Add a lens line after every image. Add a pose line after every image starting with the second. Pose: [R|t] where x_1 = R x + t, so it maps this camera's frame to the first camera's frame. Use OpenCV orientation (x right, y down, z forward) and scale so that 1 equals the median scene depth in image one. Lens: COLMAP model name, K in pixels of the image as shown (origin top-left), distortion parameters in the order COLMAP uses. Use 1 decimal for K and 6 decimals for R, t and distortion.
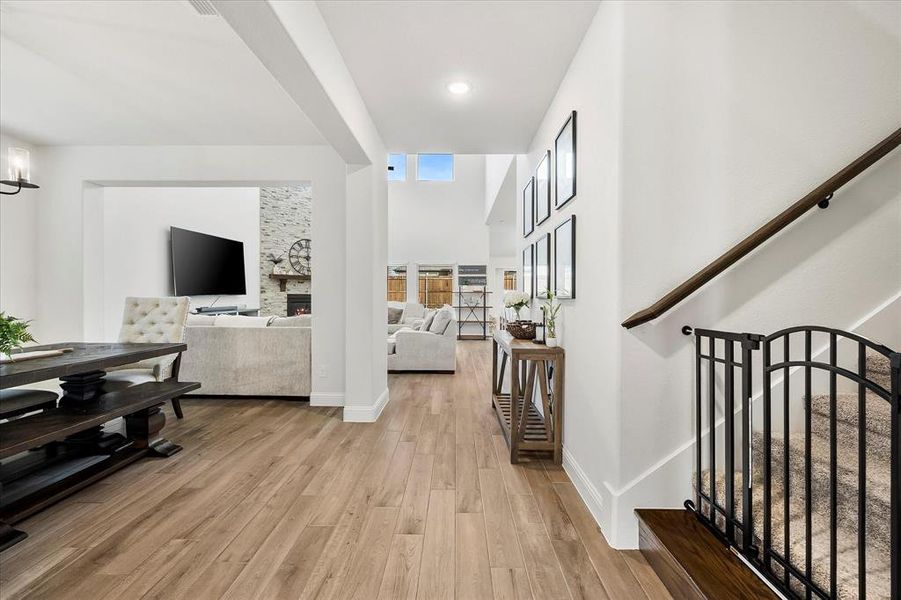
lens RADIAL K [[366.4, 0, 449.3], [0, 366.4, 299.0], [0, 0, 1]] dist [-0.002780, -0.000119]
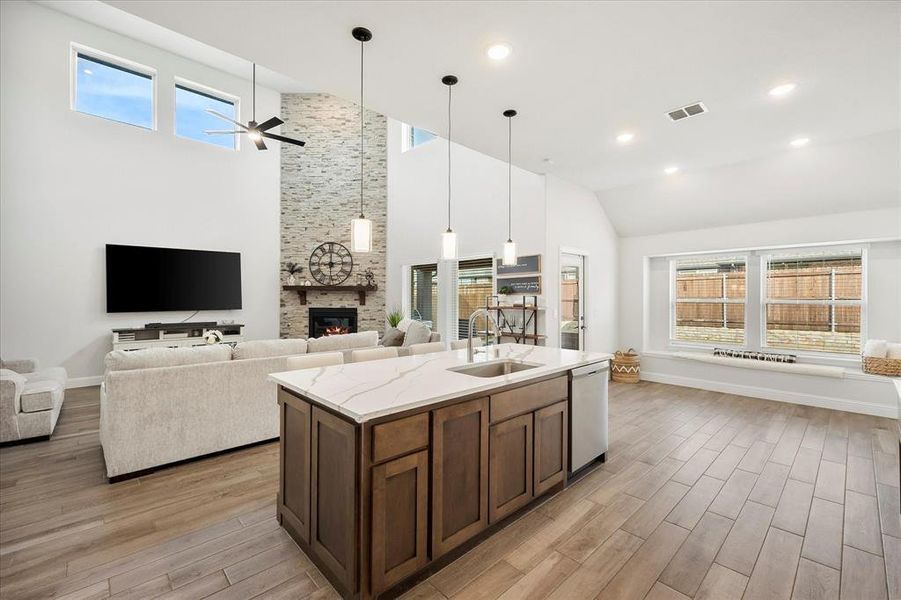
lens RADIAL K [[386.2, 0, 450.0], [0, 386.2, 297.3], [0, 0, 1]] dist [0.010109, 0.000214]
pose [[0.700686, -0.007088, -0.713435, 0.448830], [-0.007057, 0.999833, -0.016865, -0.025441], [0.713435, 0.016852, 0.700518, 0.600382]]
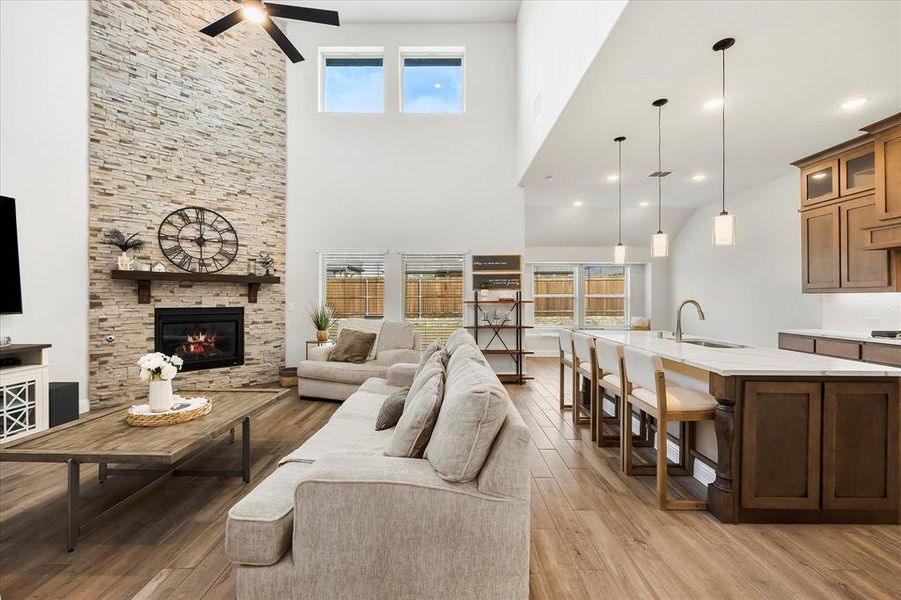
lens RADIAL K [[366.4, 0, 450.6], [0, 366.4, 298.5], [0, 0, 1]] dist [-0.002780, -0.000119]
pose [[0.999820, -0.006260, 0.017928, -0.024559], [0.006456, 0.999919, -0.010934, -0.019113], [-0.017858, 0.011048, 0.999779, 0.466114]]
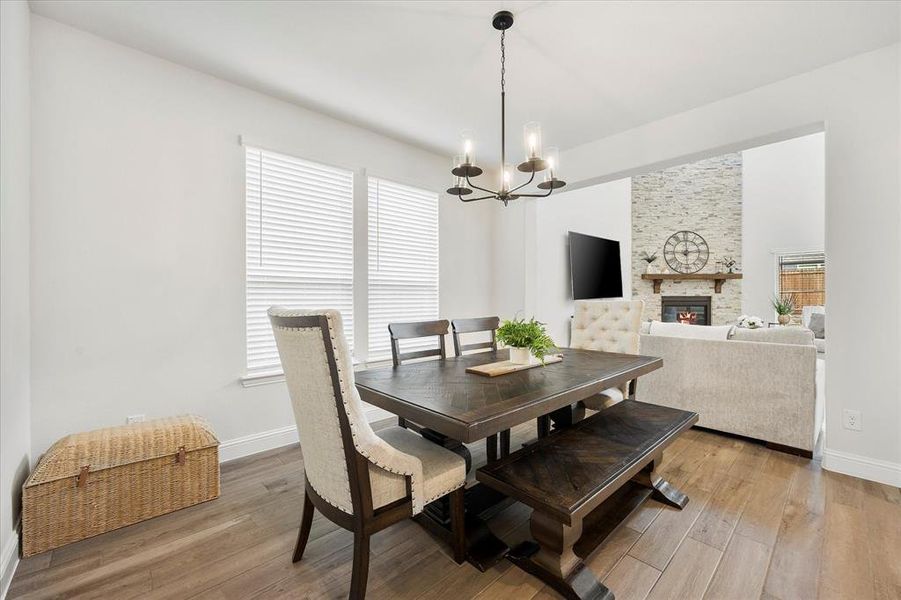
lens RADIAL K [[366.4, 0, 450.4], [0, 366.4, 297.9], [0, 0, 1]] dist [-0.002780, -0.000119]
pose [[0.690039, -0.005095, -0.723755, -0.159178], [-0.001251, 0.999965, -0.008231, -0.001758], [0.723771, 0.006585, 0.690008, 0.033026]]
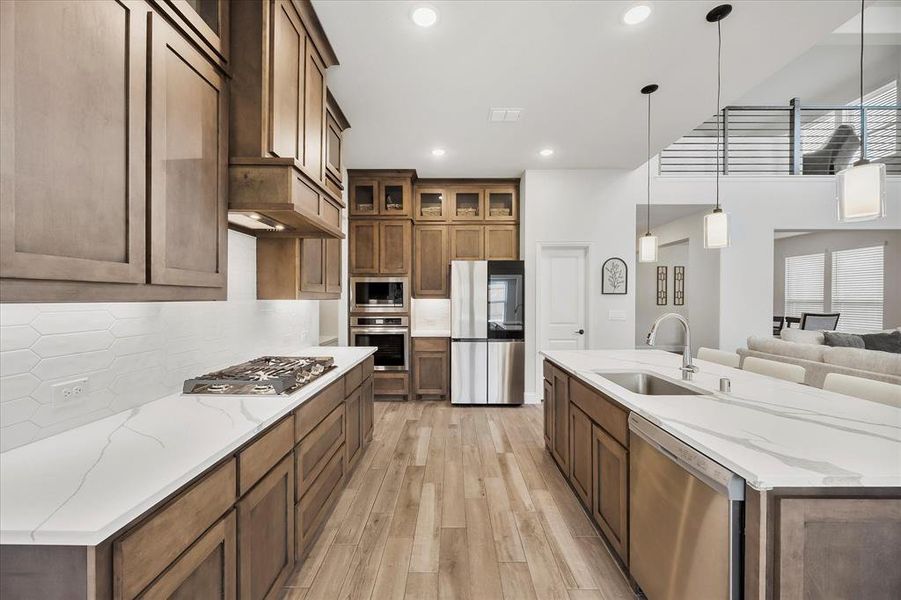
lens RADIAL K [[366.4, 0, 448.9], [0, 366.4, 297.7], [0, 0, 1]] dist [-0.002780, -0.000119]
pose [[-0.999976, -0.002043, -0.006568, 0.254021], [-0.002156, 0.999848, 0.017320, -0.057687], [0.006531, 0.017333, -0.999828, 2.155328]]
